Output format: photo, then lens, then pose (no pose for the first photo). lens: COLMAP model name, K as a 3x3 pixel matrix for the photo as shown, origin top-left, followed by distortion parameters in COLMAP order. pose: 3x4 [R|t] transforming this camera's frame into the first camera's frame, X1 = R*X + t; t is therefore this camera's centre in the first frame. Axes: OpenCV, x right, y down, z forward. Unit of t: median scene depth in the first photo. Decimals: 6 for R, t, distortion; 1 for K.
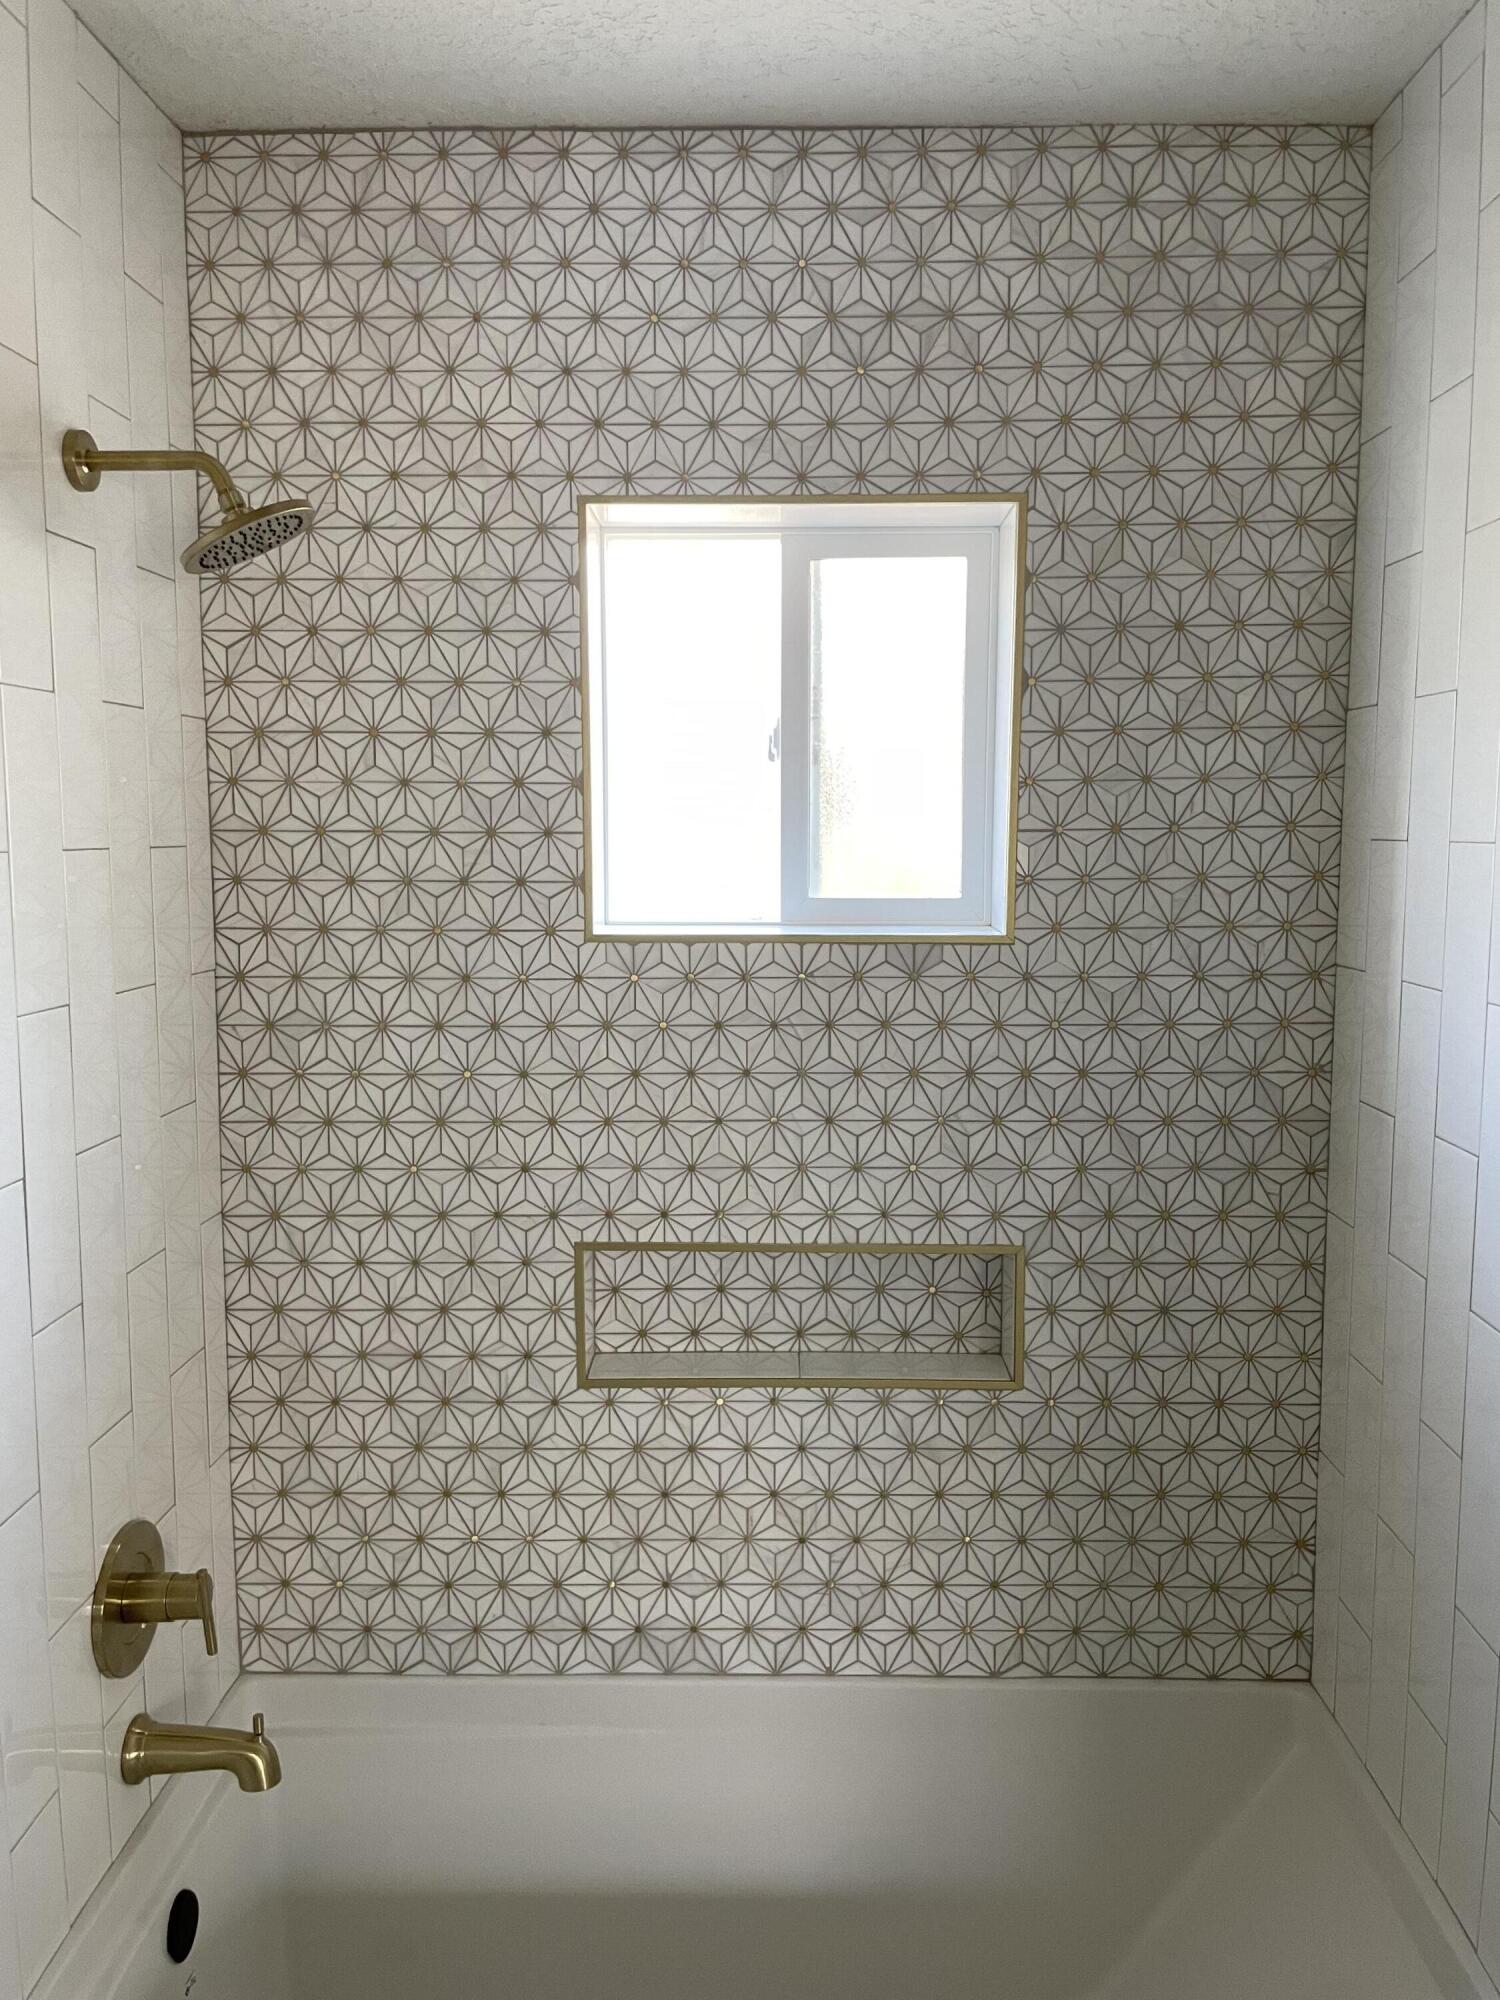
lens RADIAL K [[1568.3, 0, 756.1], [0, 1568.3, 987.7], [0, 0, 1]] dist [0.048455, -0.026016]
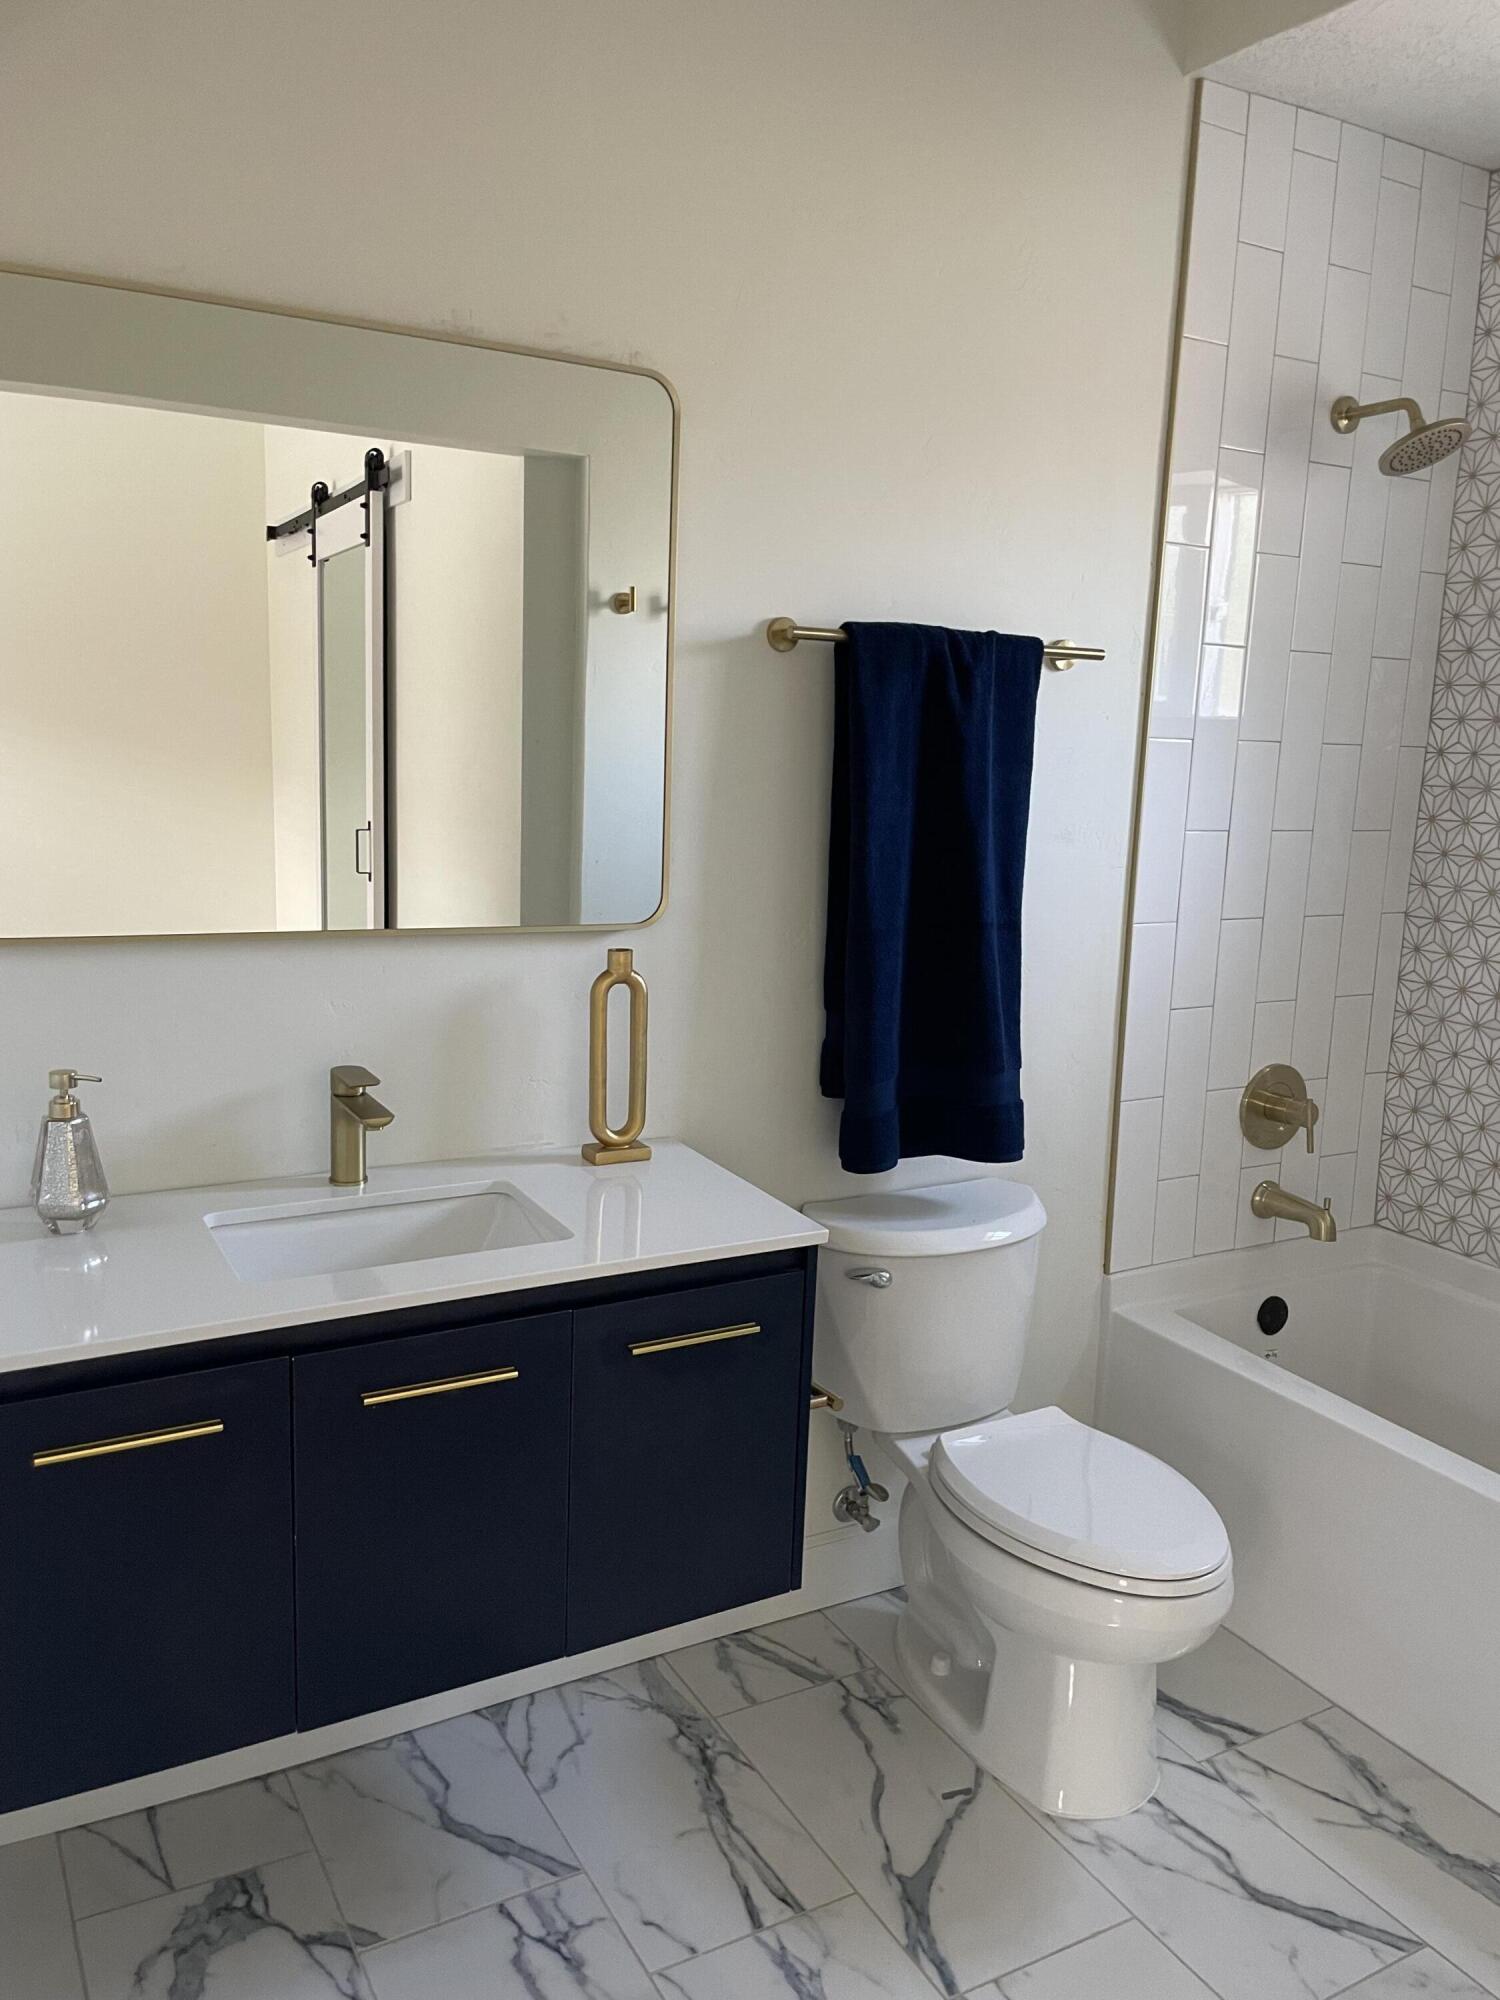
lens RADIAL K [[1568.3, 0, 749.2], [0, 1568.3, 1002.5], [0, 0, 1]] dist [0.048455, -0.026016]
pose [[0.514667, 0.167069, -0.840955, 0.616142], [-0.128892, 0.984761, 0.116757, 0.132387], [0.847647, 0.048302, 0.528358, -0.313045]]
